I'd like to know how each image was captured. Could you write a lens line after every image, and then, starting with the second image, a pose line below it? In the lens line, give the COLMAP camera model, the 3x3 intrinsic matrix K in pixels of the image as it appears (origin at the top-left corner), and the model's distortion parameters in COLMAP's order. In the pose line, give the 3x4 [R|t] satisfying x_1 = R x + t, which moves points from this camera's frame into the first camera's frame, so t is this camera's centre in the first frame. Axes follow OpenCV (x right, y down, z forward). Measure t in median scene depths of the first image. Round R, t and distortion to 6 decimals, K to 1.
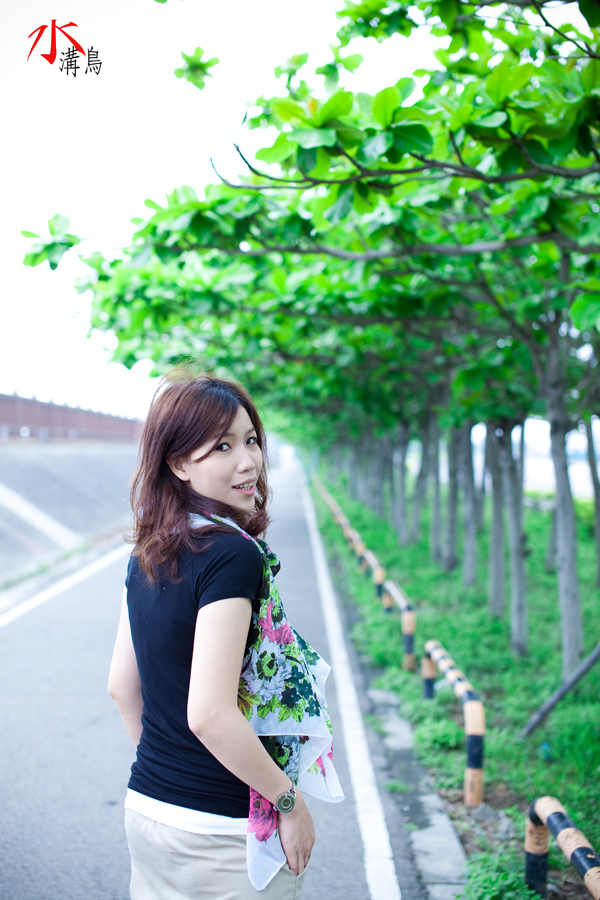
lens RADIAL K [[1305.0, 0, 300.0], [0, 1305.0, 450.0], [0, 0, 1]] dist [-0.101869, 0.088292]
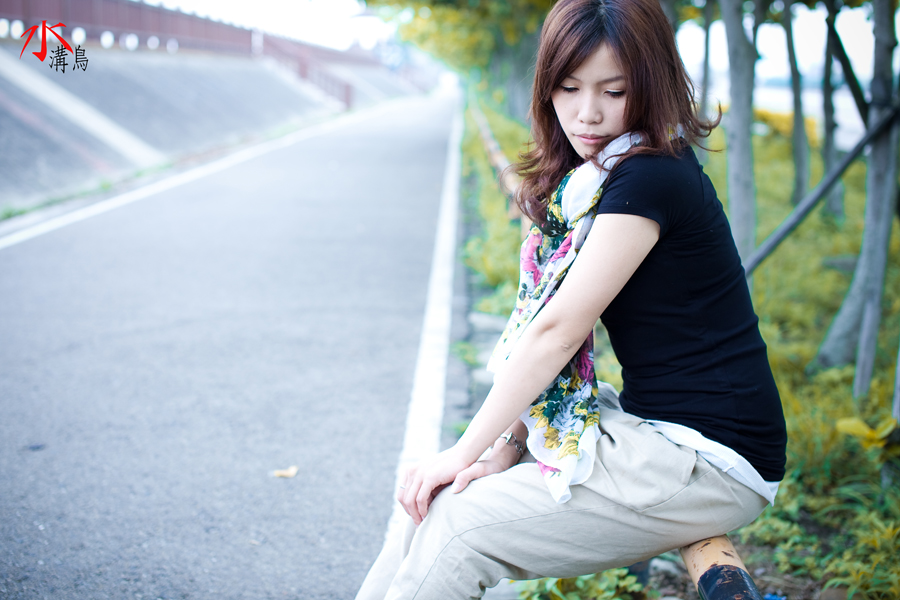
lens RADIAL K [[1522.7, 0, 450.0], [0, 1522.7, 300.0], [0, 0, 1]] dist [-0.215210, 0.023243]
pose [[0.999940, 0.001326, -0.010901, 0.040005], [0.000252, 0.989644, 0.143545, 0.041970], [0.010978, -0.143539, 0.989584, 0.115993]]
